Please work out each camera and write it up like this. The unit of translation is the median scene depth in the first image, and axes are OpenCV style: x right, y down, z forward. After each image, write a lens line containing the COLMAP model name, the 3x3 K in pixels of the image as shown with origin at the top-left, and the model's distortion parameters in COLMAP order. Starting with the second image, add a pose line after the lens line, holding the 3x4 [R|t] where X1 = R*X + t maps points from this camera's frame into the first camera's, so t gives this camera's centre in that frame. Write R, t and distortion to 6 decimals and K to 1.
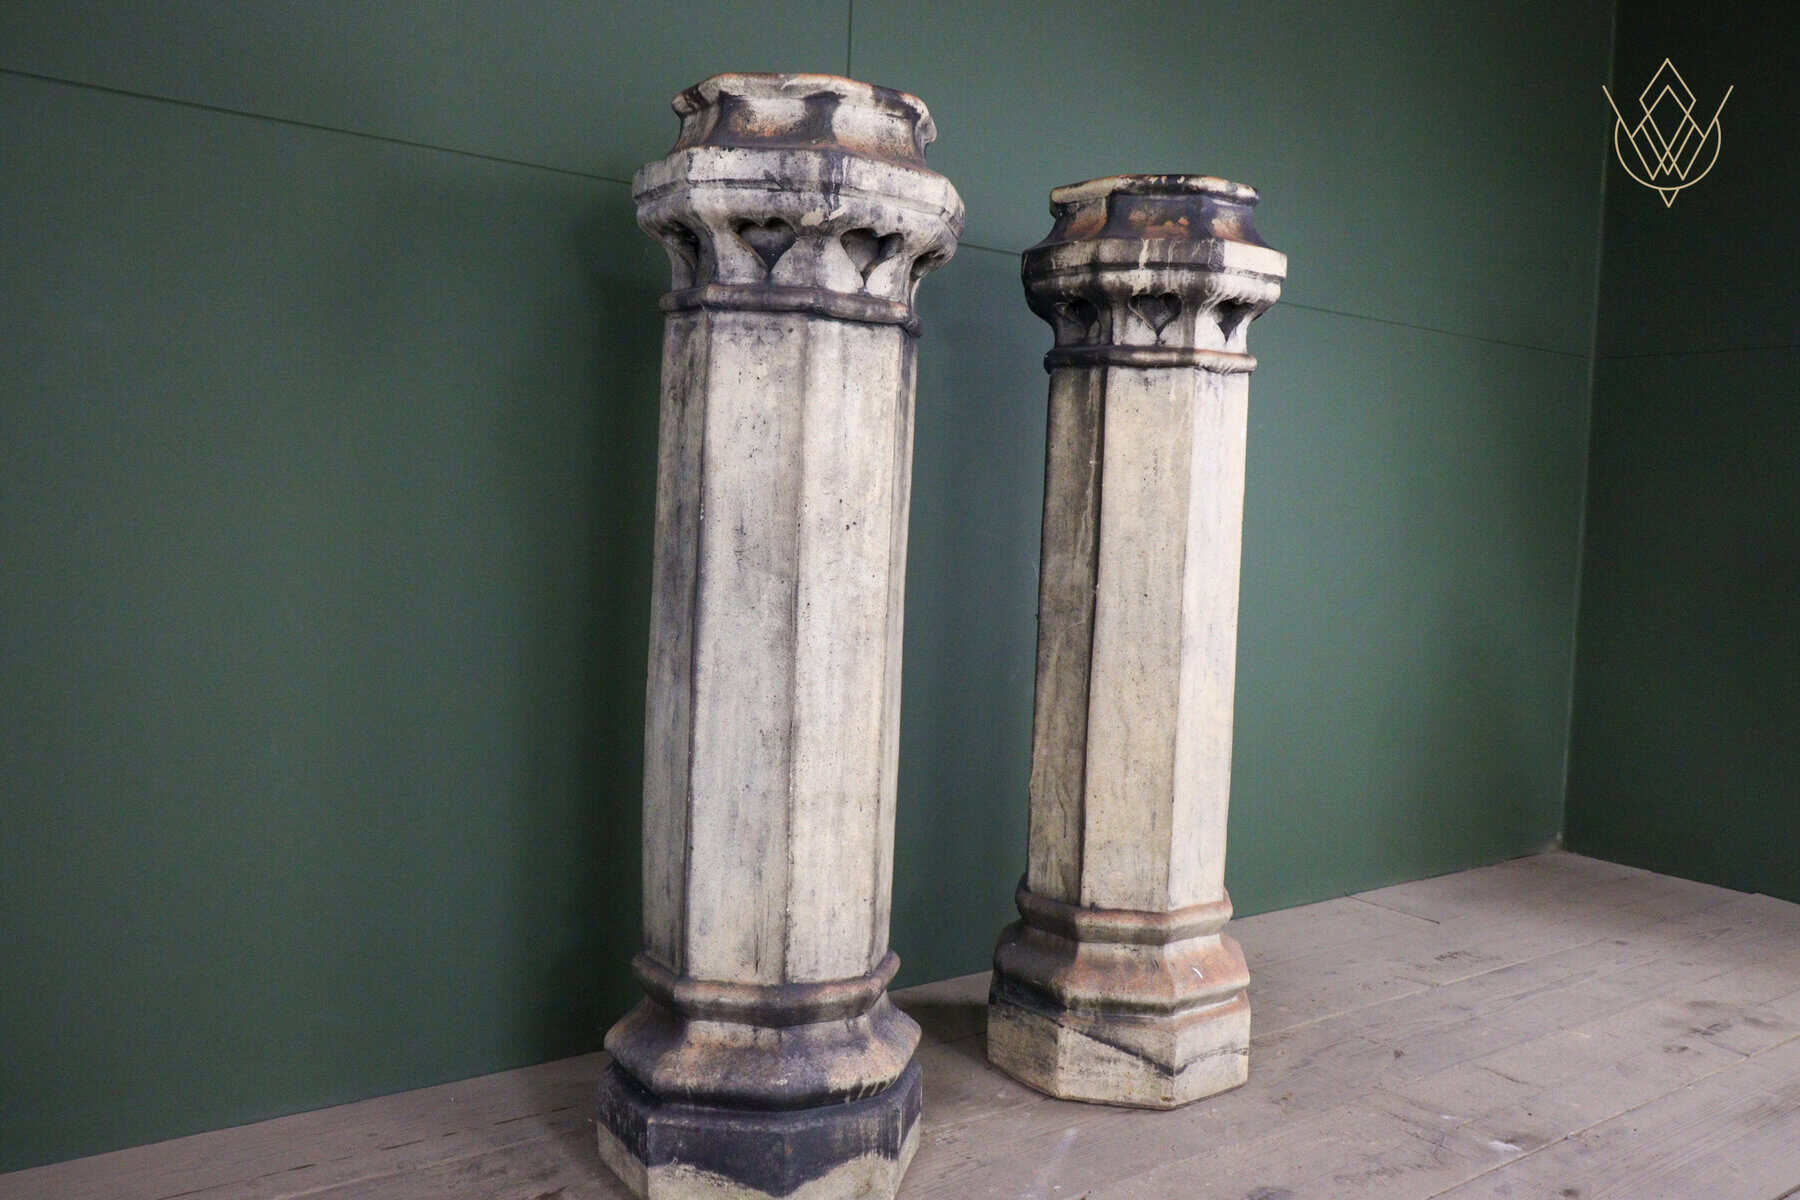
lens RADIAL K [[1444.8, 0, 900.0], [0, 1444.8, 600.0], [0, 0, 1]] dist [-0.008096, 0.008690]
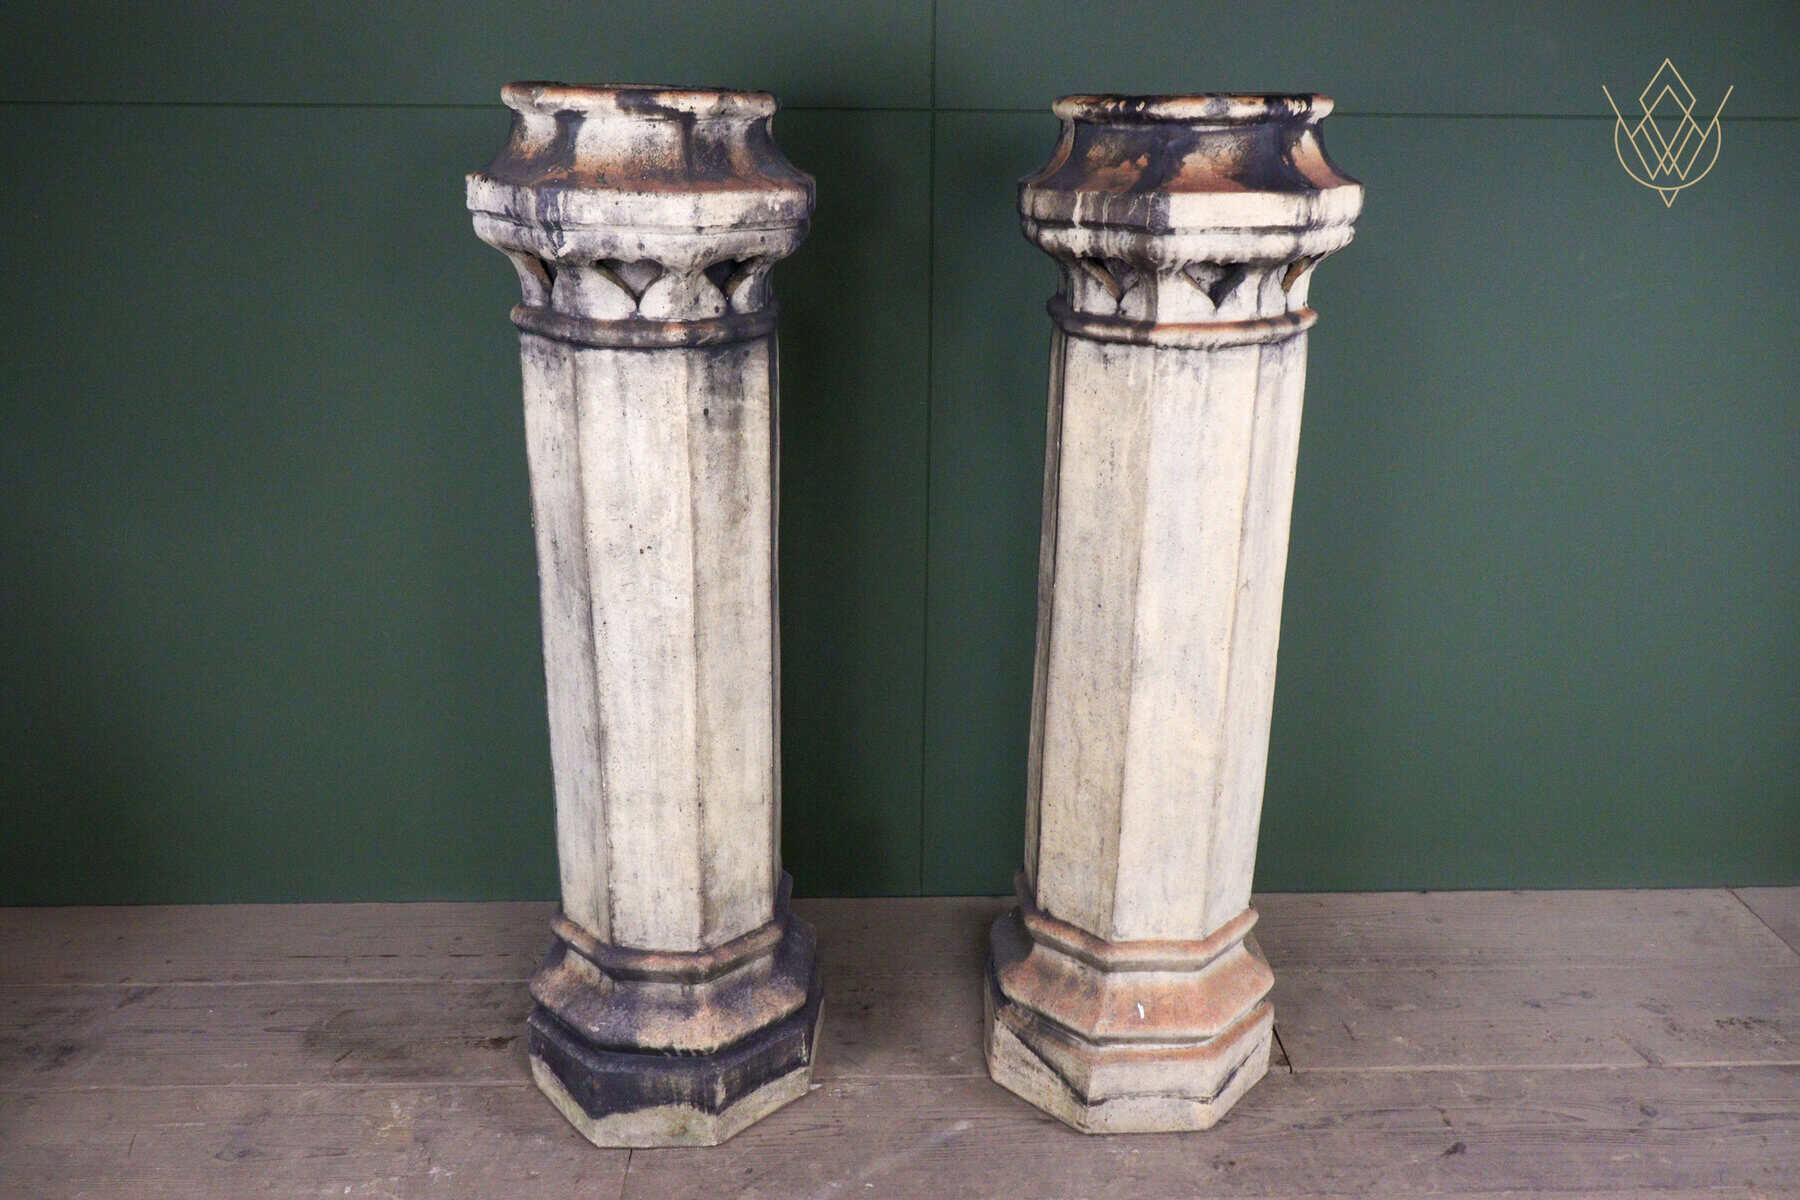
lens RADIAL K [[1444.8, 0, 900.0], [0, 1444.8, 600.0], [0, 0, 1]] dist [-0.008096, 0.008690]
pose [[0.823764, 0.160896, -0.543622, 0.562381], [-0.013119, 0.964036, 0.265447, -0.243565], [0.566781, -0.211534, 0.796249, 0.256458]]
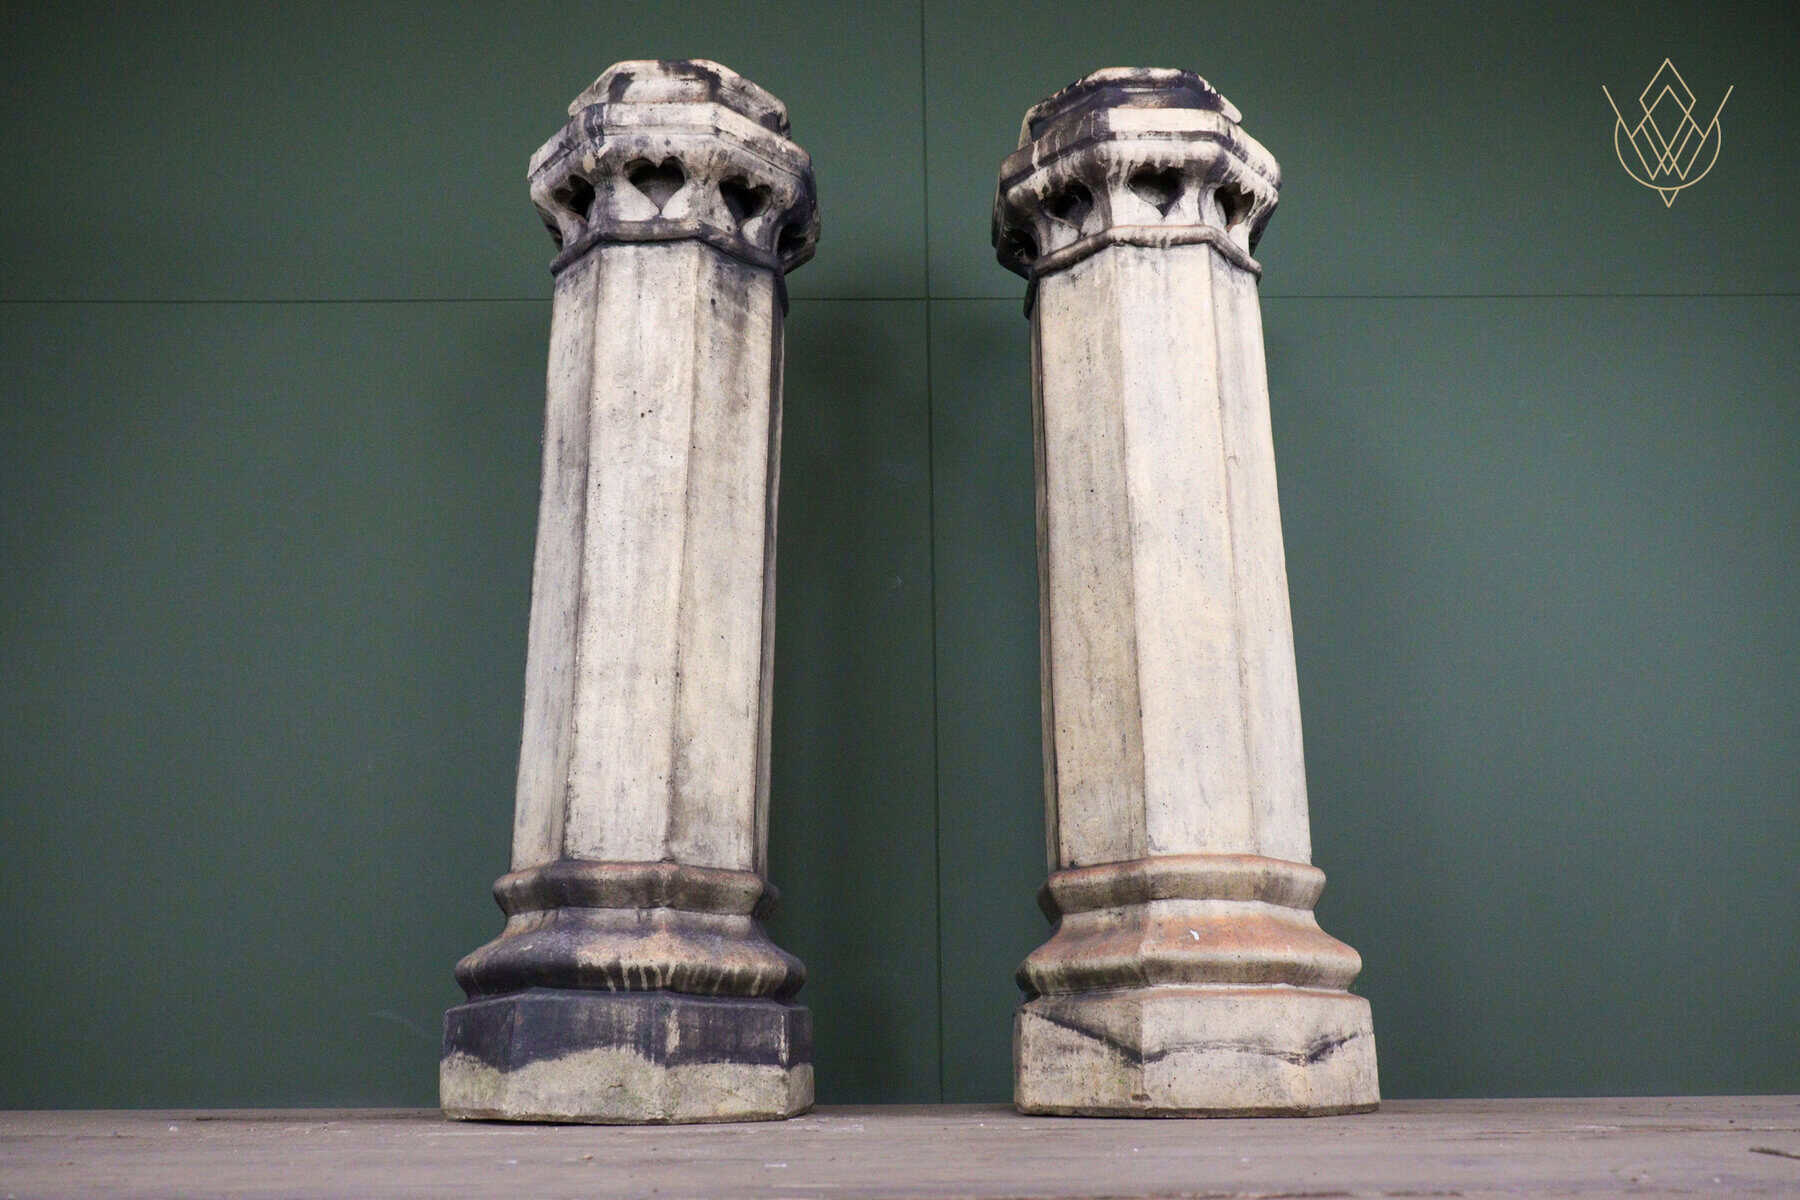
lens RADIAL K [[1444.8, 0, 900.0], [0, 1444.8, 600.0], [0, 0, 1]] dist [-0.008096, 0.008690]
pose [[0.804617, -0.224391, -0.549764, 0.559739], [0.003096, 0.927422, -0.374005, 0.395567], [0.593787, 0.299229, 0.746913, 0.318702]]
